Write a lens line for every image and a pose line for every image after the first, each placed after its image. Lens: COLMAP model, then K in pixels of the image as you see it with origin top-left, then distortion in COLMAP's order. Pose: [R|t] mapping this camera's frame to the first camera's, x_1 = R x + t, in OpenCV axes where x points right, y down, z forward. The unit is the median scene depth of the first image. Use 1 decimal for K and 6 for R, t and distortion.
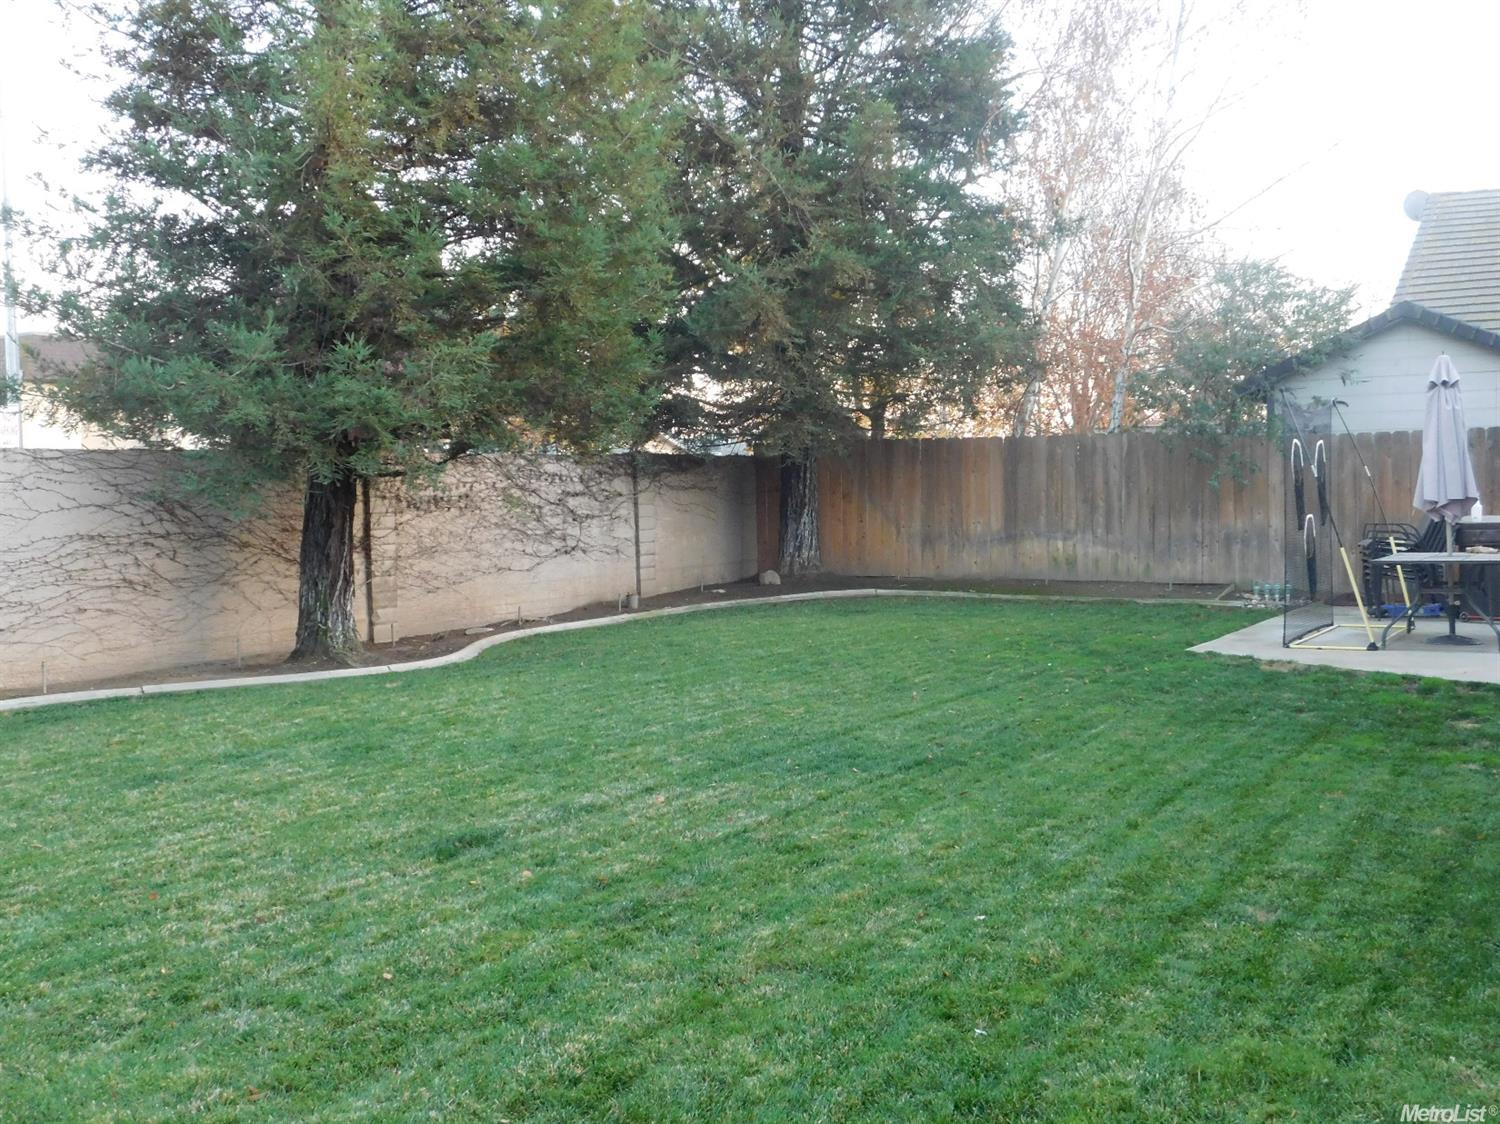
lens RADIAL K [[1550.4, 0, 749.8], [0, 1550.4, 561.9], [0, 0, 1]] dist [-0.010738, 0.000000]
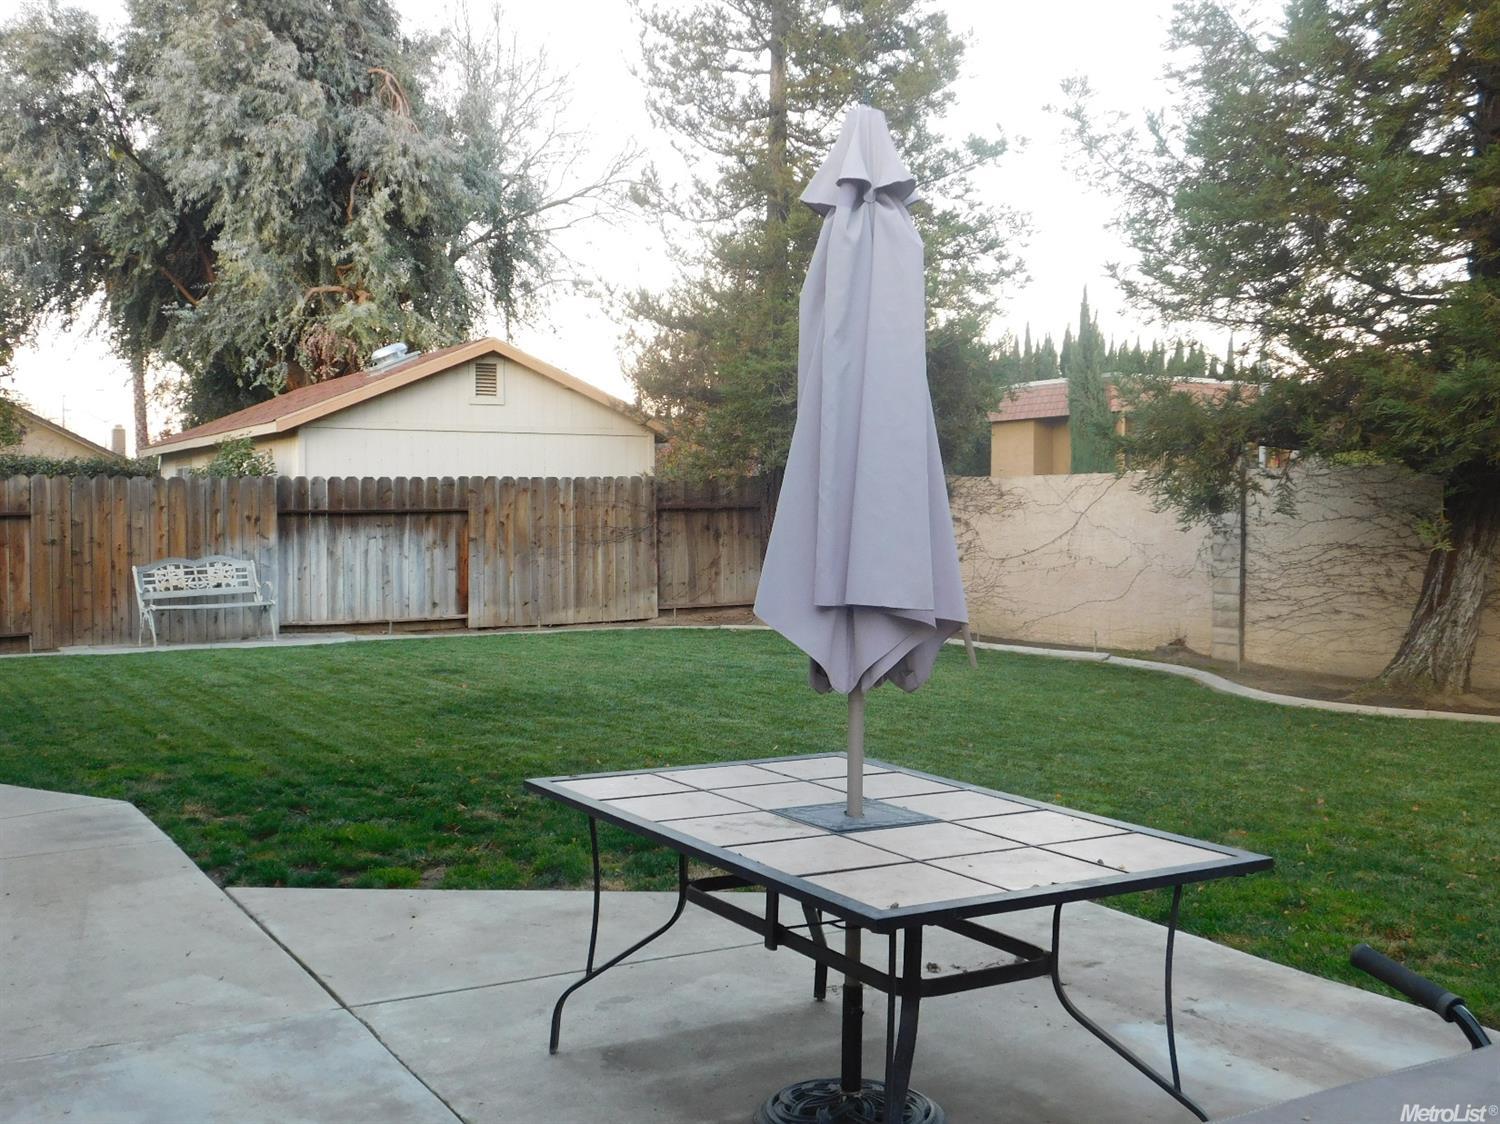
lens RADIAL K [[1550.4, 0, 751.1], [0, 1550.4, 561.4], [0, 0, 1]] dist [-0.010738, 0.000000]
pose [[-0.496138, 0.040189, -0.867313, 0.711684], [-0.037375, 0.997014, 0.067580, -0.061533], [0.867439, 0.065945, -0.493155, 1.141068]]
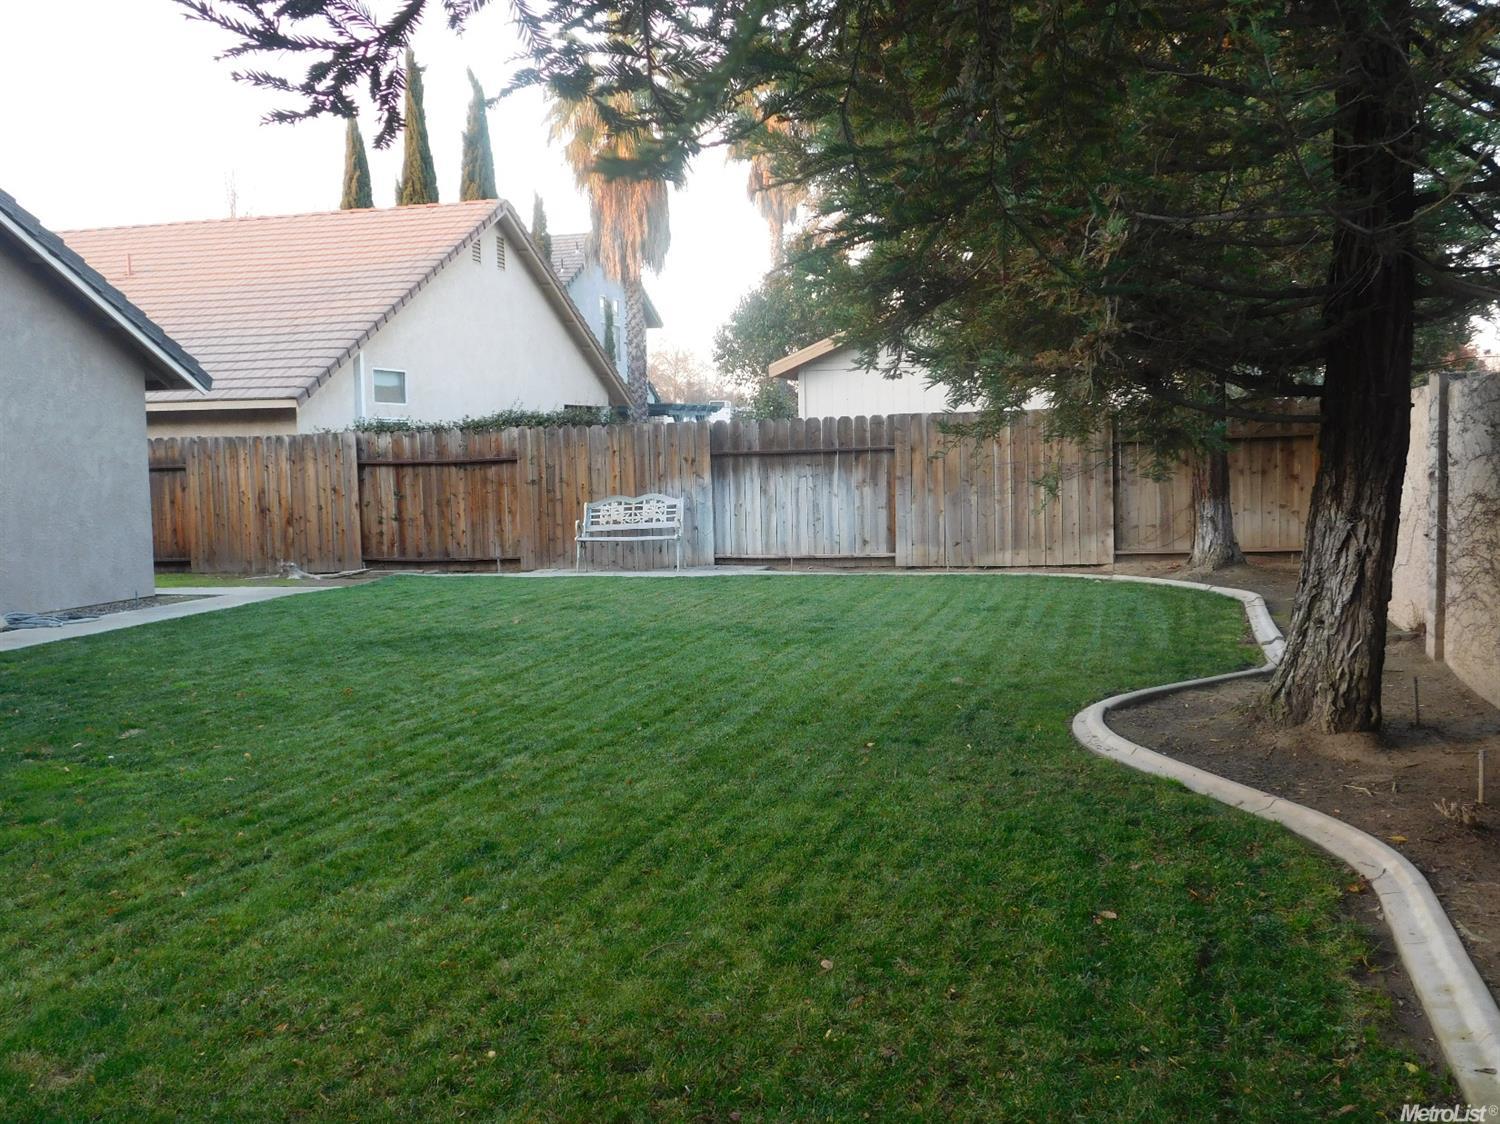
lens RADIAL K [[1550.4, 0, 752.8], [0, 1550.4, 563.3], [0, 0, 1]] dist [-0.010738, 0.000000]
pose [[-0.963561, 0.051792, -0.262428, 0.086256], [0.018820, 0.991771, 0.126632, -0.080439], [0.266827, 0.117079, -0.956607, 1.552199]]
